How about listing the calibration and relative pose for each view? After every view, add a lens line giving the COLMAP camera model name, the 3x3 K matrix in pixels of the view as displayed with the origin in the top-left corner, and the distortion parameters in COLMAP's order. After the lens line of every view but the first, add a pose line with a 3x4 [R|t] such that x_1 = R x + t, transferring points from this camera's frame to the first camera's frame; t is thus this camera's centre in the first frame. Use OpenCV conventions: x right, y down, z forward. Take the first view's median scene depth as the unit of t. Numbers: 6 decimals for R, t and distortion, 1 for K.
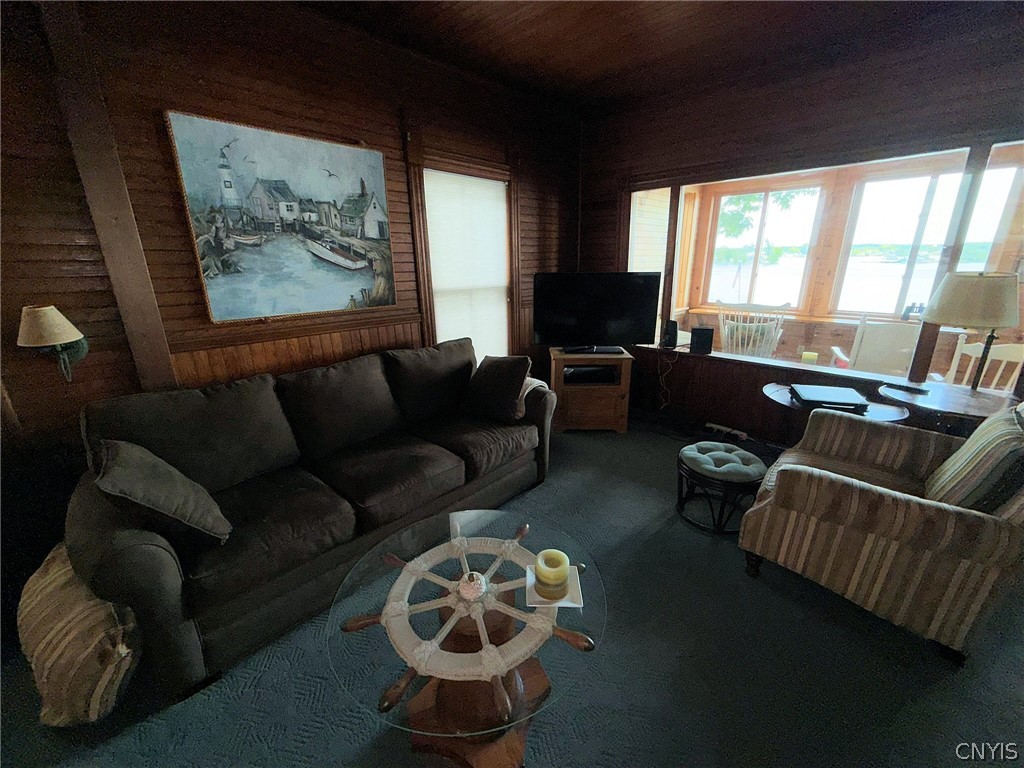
lens RADIAL K [[404.8, 0, 511.0], [0, 404.8, 384.3], [0, 0, 1]] dist [-0.002510, 0.000024]
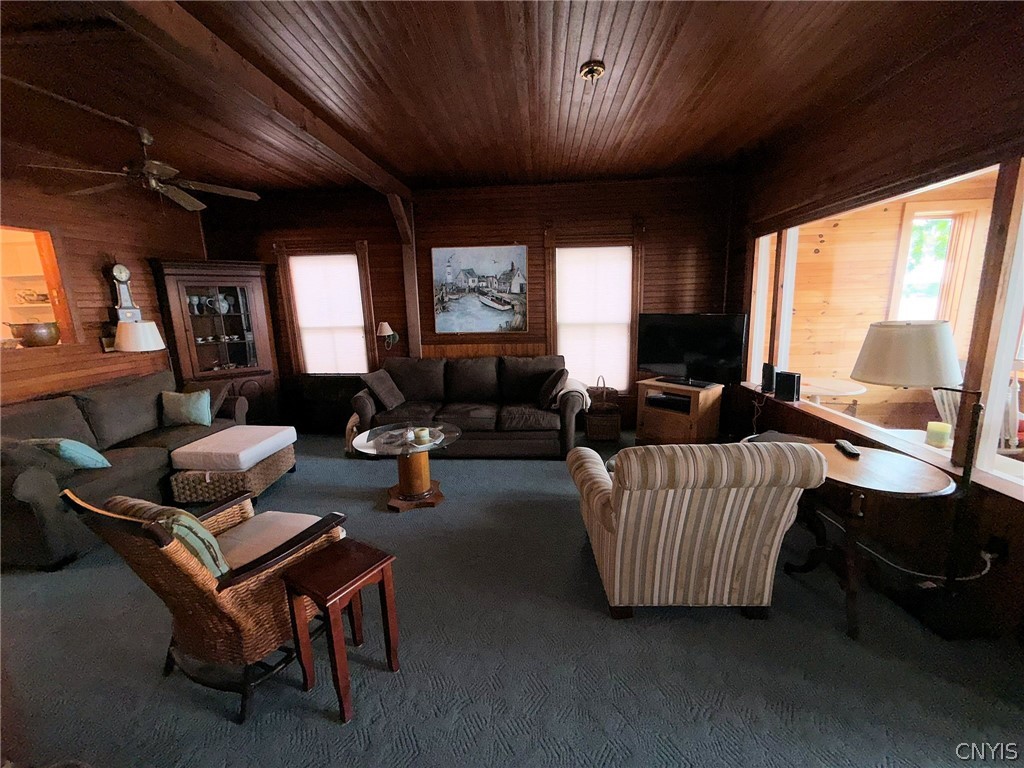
lens RADIAL K [[404.8, 0, 510.8], [0, 404.8, 383.3], [0, 0, 1]] dist [-0.002510, 0.000024]
pose [[0.647519, 0.143530, -0.748410, 1.103998], [-0.209591, 0.977770, 0.006180, 0.017841], [0.732660, 0.152859, 0.663207, -0.134205]]
